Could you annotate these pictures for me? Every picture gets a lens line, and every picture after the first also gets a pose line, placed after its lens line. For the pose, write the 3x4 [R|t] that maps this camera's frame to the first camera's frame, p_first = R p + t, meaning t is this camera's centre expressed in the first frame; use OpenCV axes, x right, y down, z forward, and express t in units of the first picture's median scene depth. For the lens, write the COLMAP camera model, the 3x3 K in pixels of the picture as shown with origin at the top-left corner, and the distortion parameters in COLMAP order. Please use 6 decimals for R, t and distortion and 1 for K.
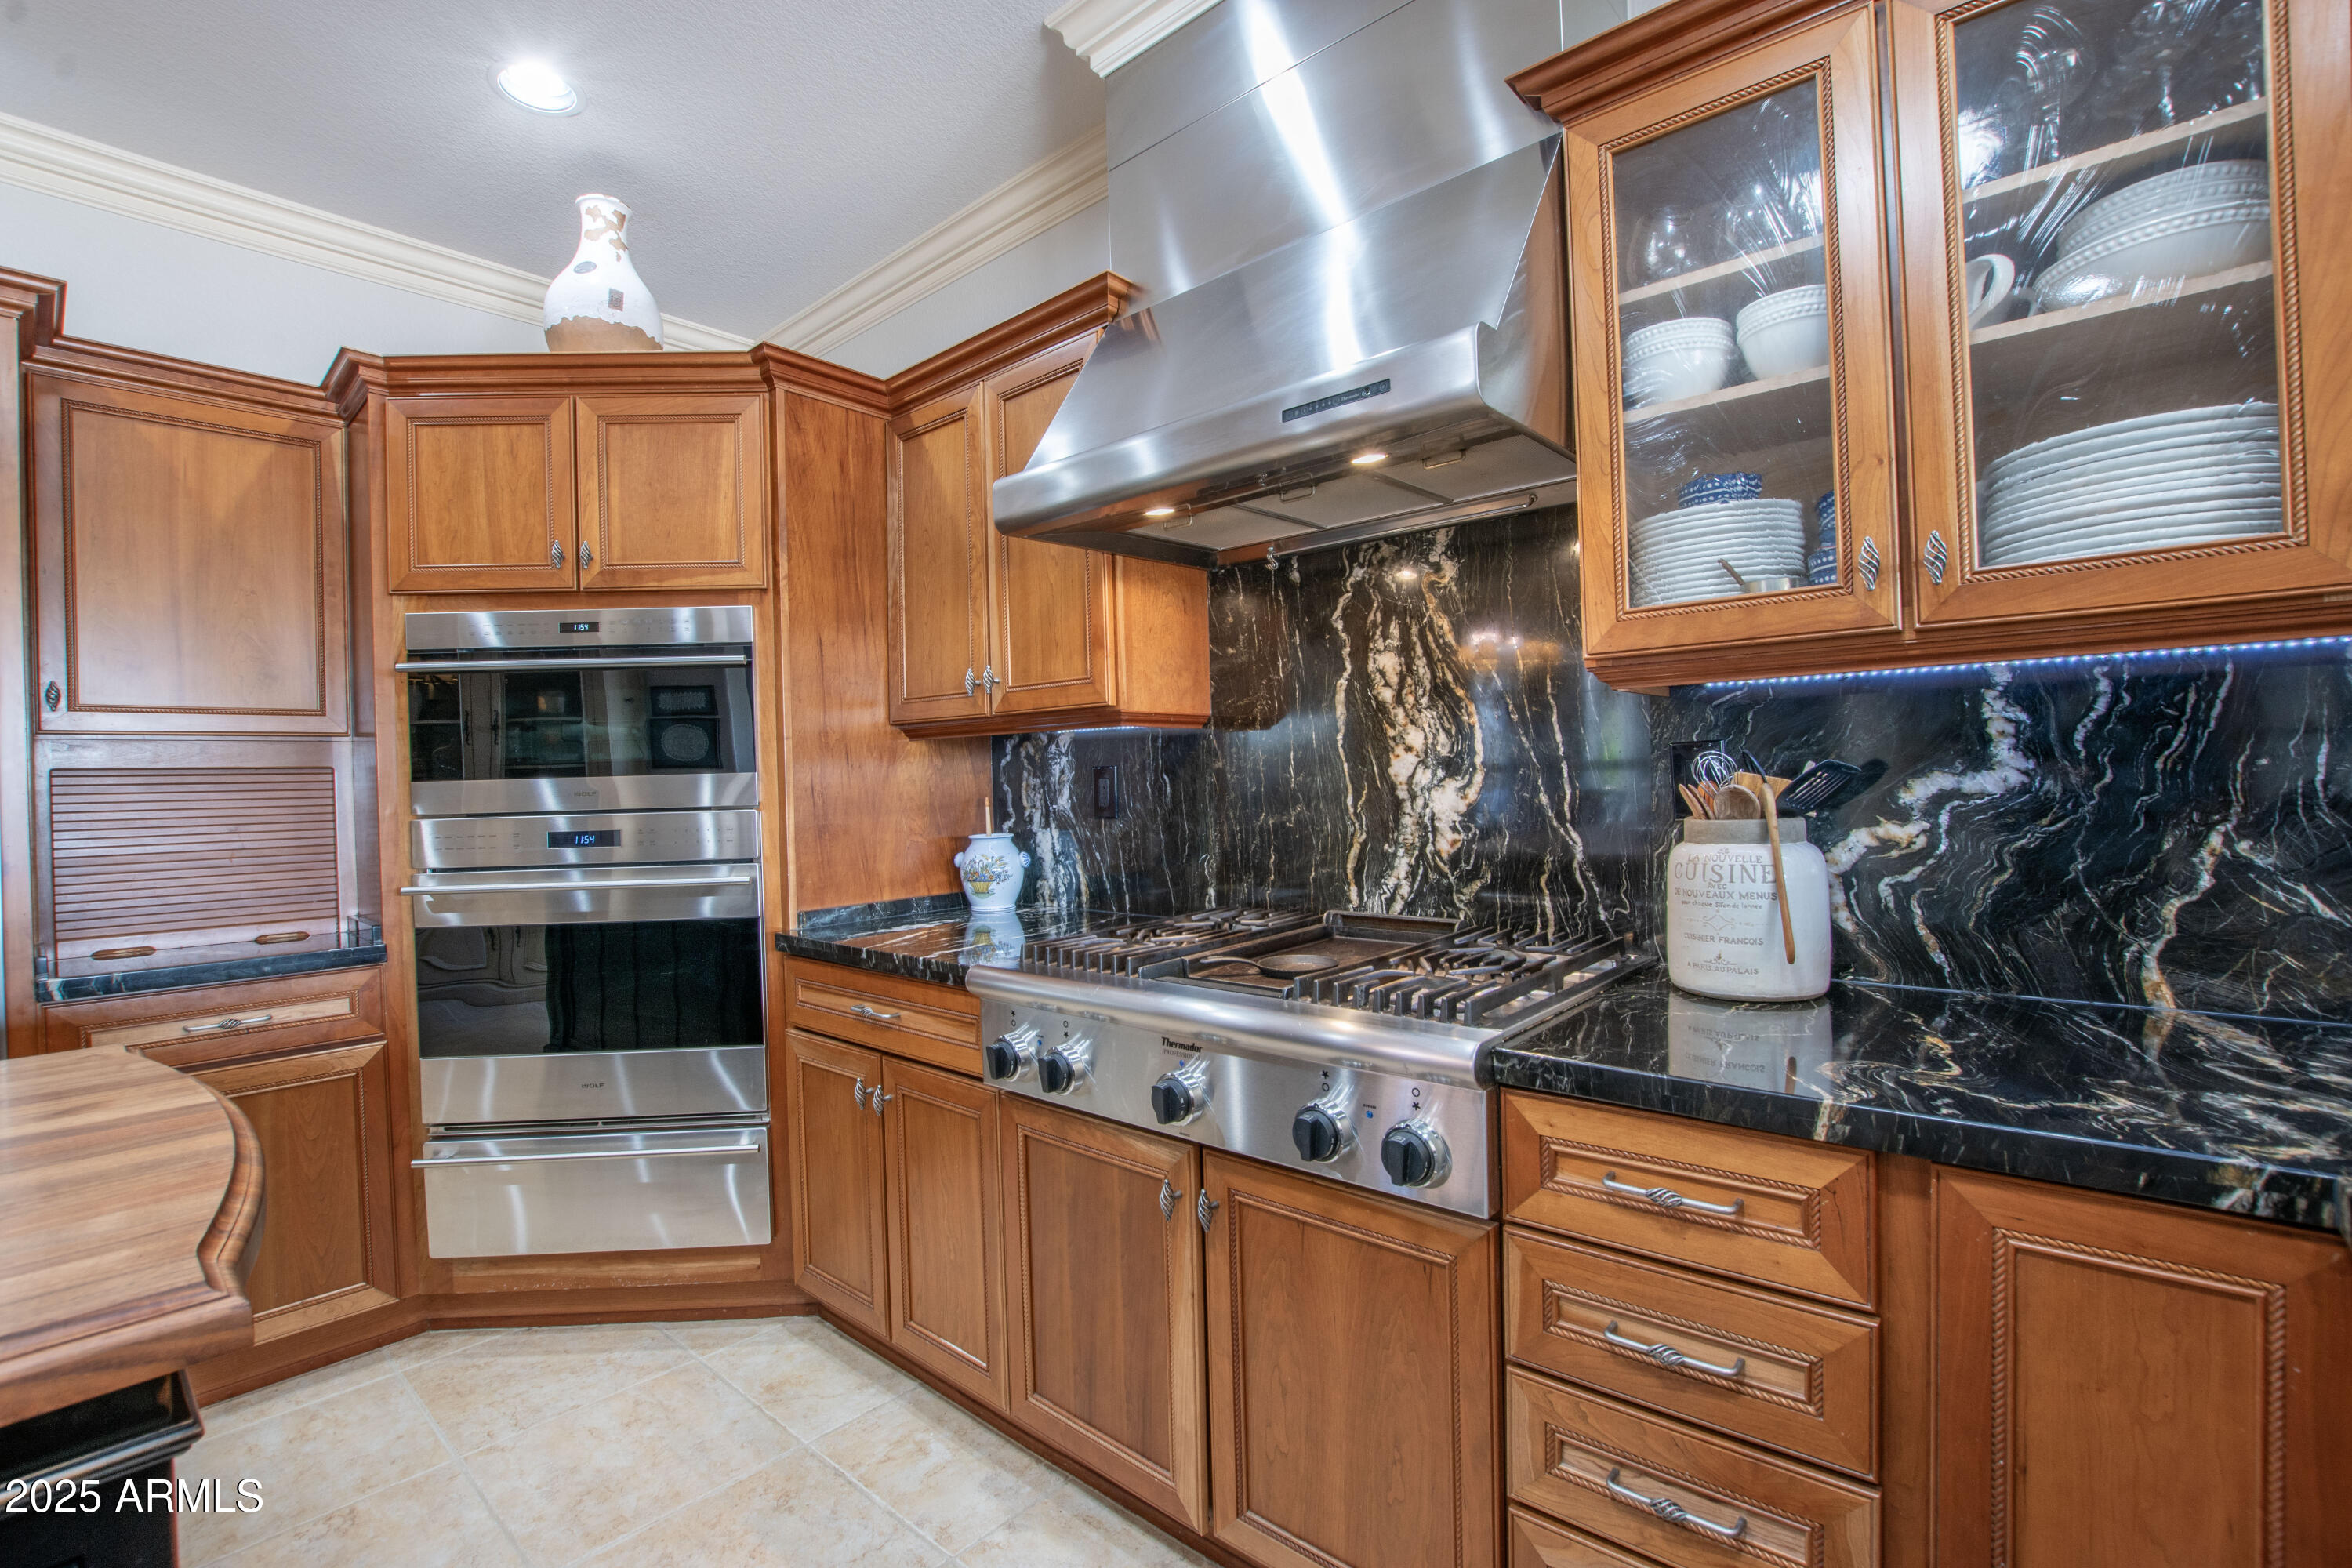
lens RADIAL K [[1043.4, 0, 1184.8], [0, 1043.4, 781.4], [0, 0, 1]] dist [-0.024235, 0.000166]
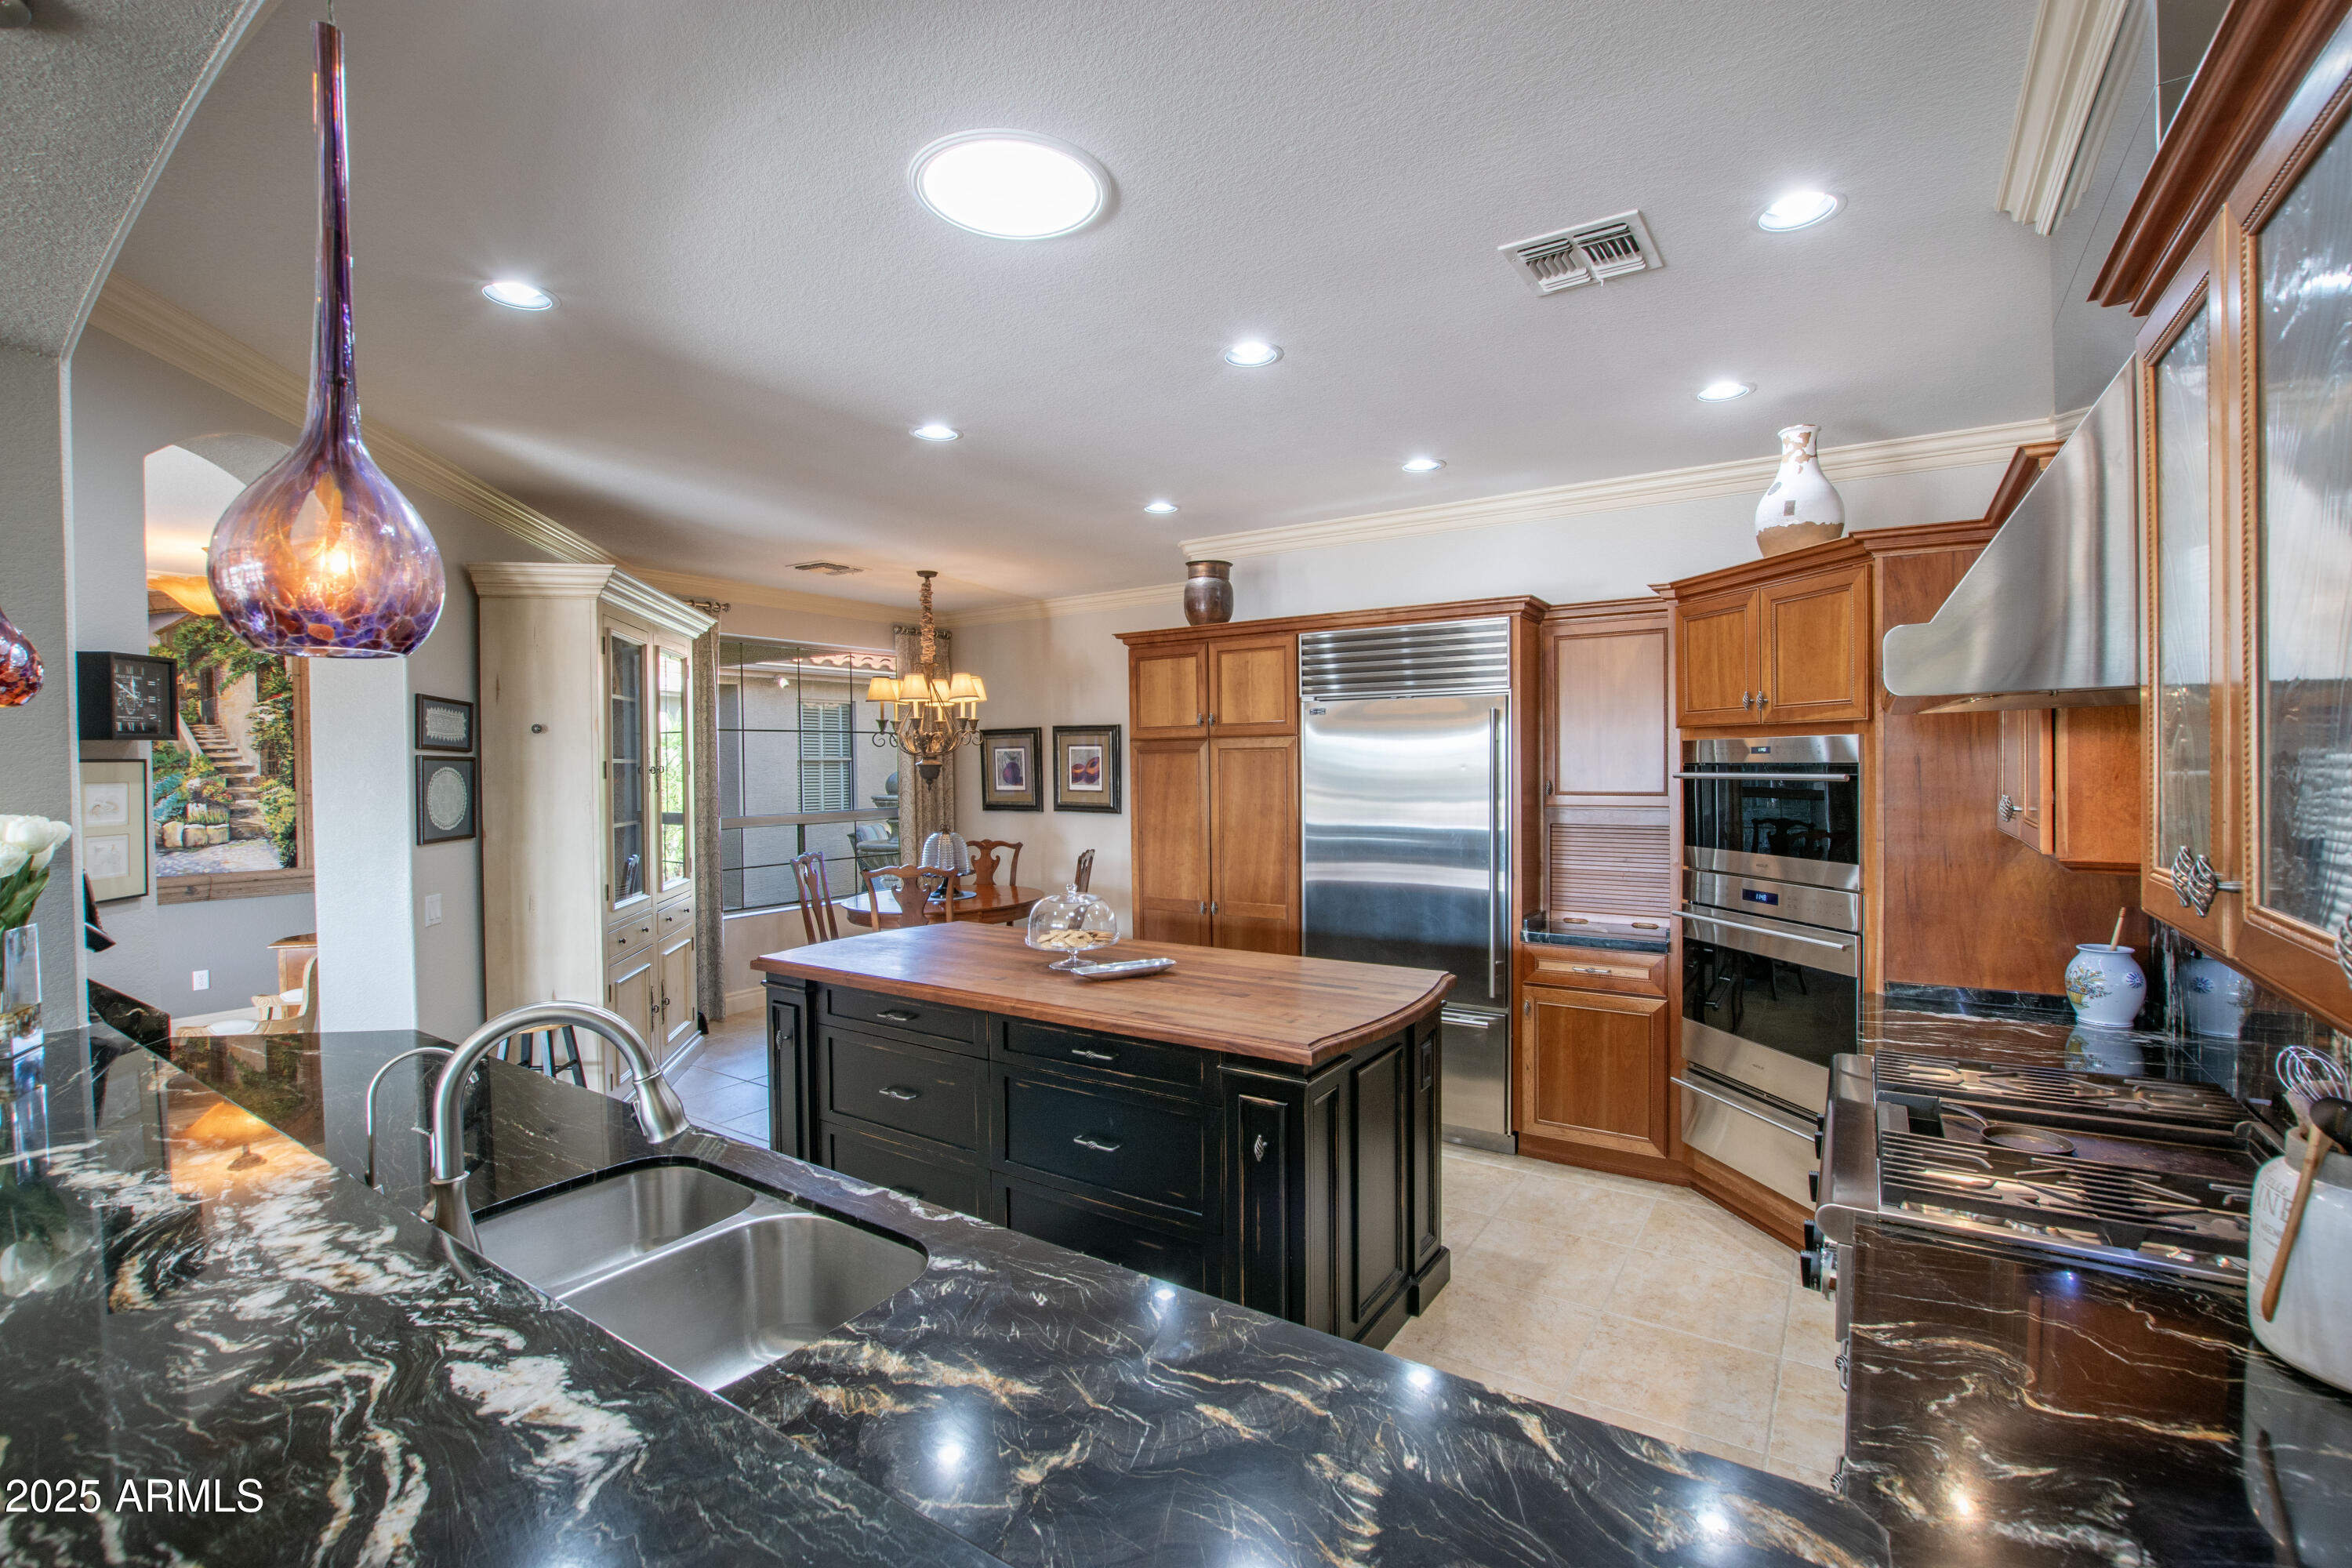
lens RADIAL K [[1043.4, 0, 1184.8], [0, 1043.4, 781.4], [0, 0, 1]] dist [-0.024235, 0.000166]
pose [[0.132891, 0.045187, -0.990100, 0.772988], [0.005283, 0.998914, 0.046298, -0.185537], [0.991117, -0.011384, 0.132508, 0.017220]]
